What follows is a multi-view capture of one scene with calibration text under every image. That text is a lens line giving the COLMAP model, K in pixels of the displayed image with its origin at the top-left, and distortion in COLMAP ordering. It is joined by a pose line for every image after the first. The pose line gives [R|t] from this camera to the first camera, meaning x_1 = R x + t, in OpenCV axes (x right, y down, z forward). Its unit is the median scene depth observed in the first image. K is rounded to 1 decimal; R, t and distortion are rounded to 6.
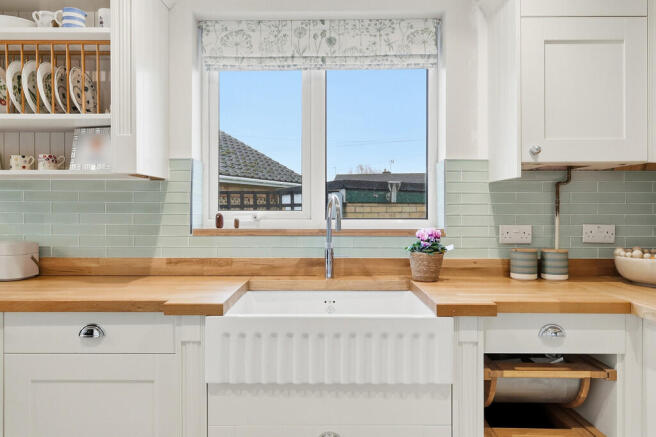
lens RADIAL K [[455.1, 0, 328.0], [0, 455.1, 218.5], [0, 0, 1]] dist [0.000298, -0.001438]
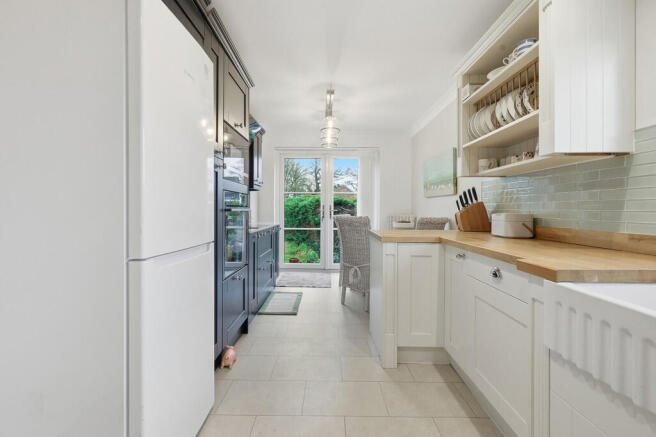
lens RADIAL K [[293.2, 0, 327.0], [0, 293.2, 211.6], [0, 0, 1]] dist [0.001177, 0.000117]
pose [[-0.014792, 0.006408, -0.999870, 0.285810], [-0.017873, 0.999818, 0.006672, 0.047993], [0.999731, 0.017969, -0.014675, 0.369180]]
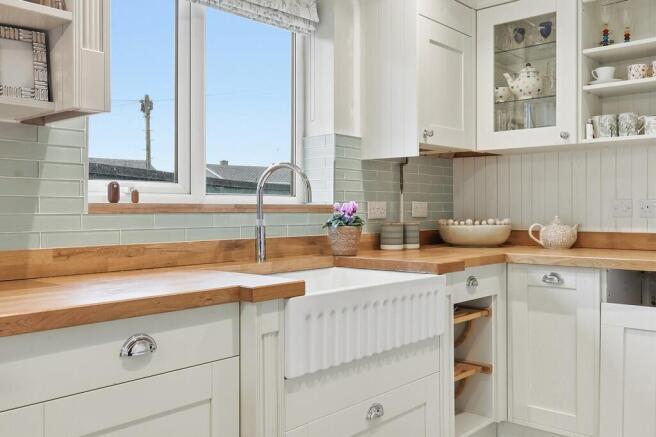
lens RADIAL K [[608.8, 0, 328.0], [0, 608.8, 213.8], [0, 0, 1]] dist [0.046074, -0.001899]
pose [[0.656532, -0.007684, 0.754259, -0.758994], [0.013404, 0.999909, -0.001481, 0.045242], [-0.754179, 0.011082, 0.656575, 0.153181]]
